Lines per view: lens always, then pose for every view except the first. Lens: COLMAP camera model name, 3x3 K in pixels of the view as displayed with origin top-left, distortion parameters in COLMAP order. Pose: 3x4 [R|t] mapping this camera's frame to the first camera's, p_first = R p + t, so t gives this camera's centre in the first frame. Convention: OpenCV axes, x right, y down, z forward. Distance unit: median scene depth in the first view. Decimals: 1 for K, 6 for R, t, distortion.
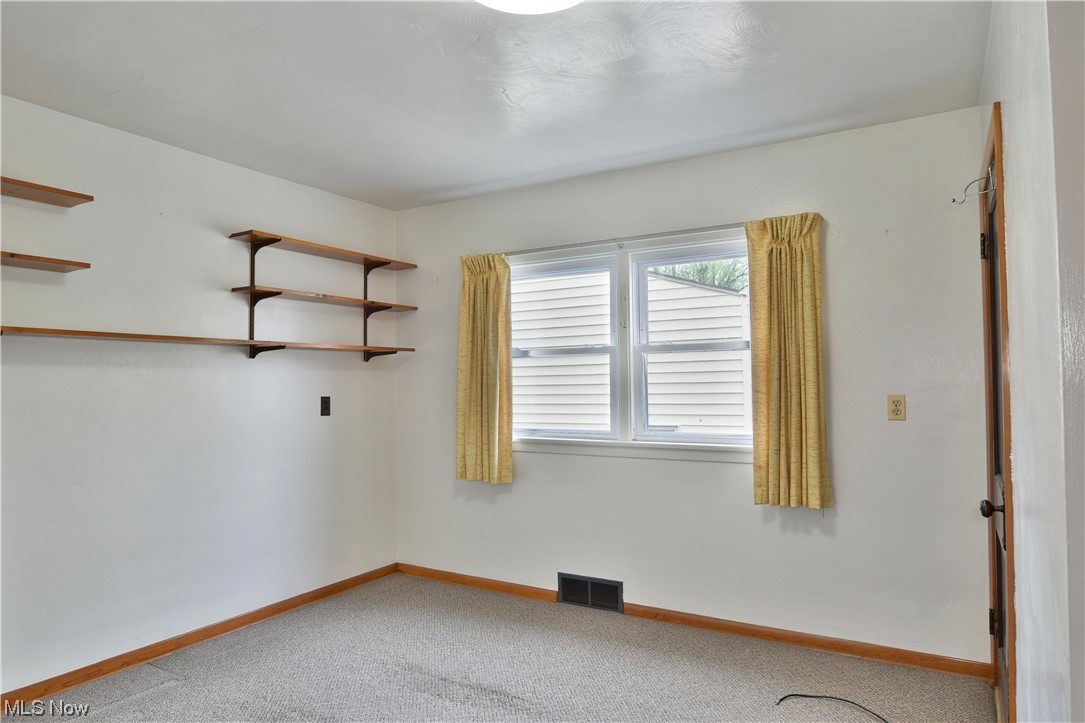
lens RADIAL K [[660.4, 0, 529.4], [0, 660.4, 359.1], [0, 0, 1]] dist [-0.020585, -0.001130]
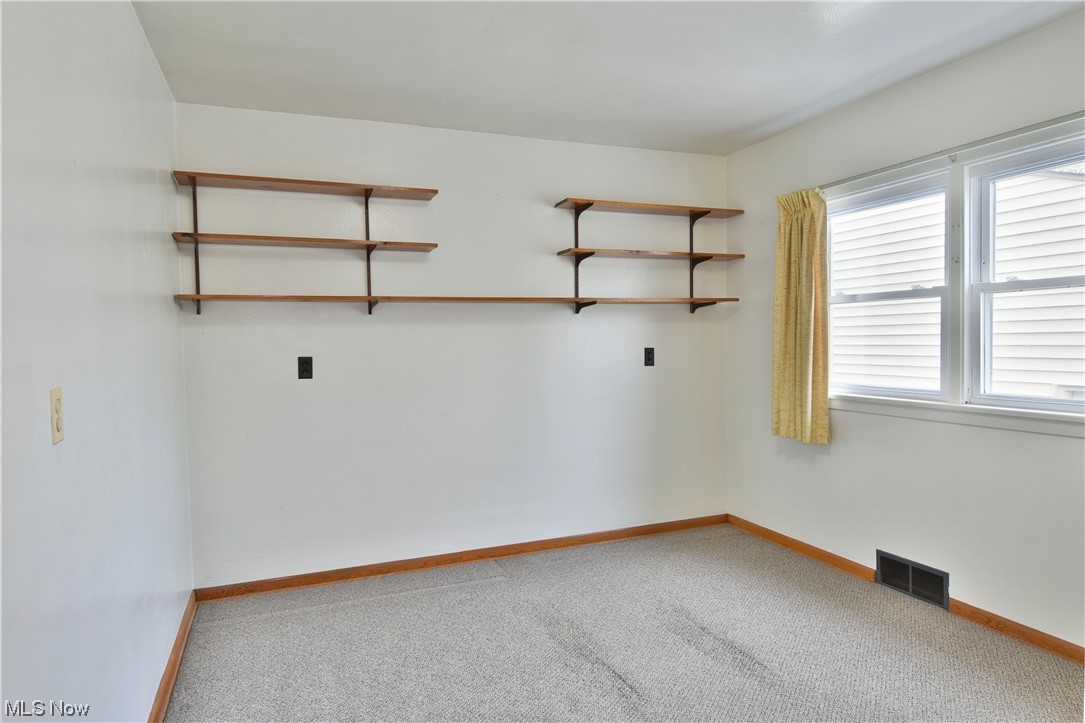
lens RADIAL K [[660.4, 0, 536.0], [0, 660.4, 360.2], [0, 0, 1]] dist [-0.020585, -0.001130]
pose [[0.803131, 0.013526, -0.595649, 0.192100], [0.031624, 0.997365, 0.065287, 0.002590], [0.594962, -0.071271, 0.800587, 0.051949]]
